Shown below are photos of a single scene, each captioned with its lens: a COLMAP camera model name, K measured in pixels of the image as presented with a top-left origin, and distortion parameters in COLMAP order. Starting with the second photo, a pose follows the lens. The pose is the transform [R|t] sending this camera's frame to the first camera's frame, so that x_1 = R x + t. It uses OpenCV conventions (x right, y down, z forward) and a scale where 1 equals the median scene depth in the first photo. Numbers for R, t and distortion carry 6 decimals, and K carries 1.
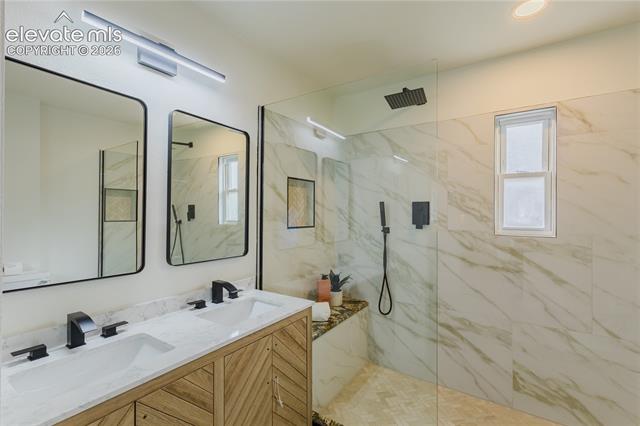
lens RADIAL K [[292.2, 0, 318.6], [0, 292.2, 211.4], [0, 0, 1]] dist [0.003218, 0.000013]
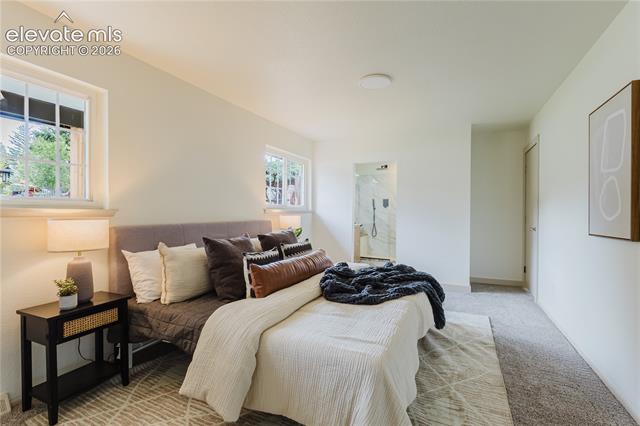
lens RADIAL K [[292.2, 0, 317.4], [0, 292.2, 211.6], [0, 0, 1]] dist [0.003218, 0.000013]
pose [[0.994072, 0.000172, 0.108722, -0.807959], [-0.000794, 0.999984, 0.005677, 0.093722], [-0.108719, -0.005730, 0.994056, -2.284688]]
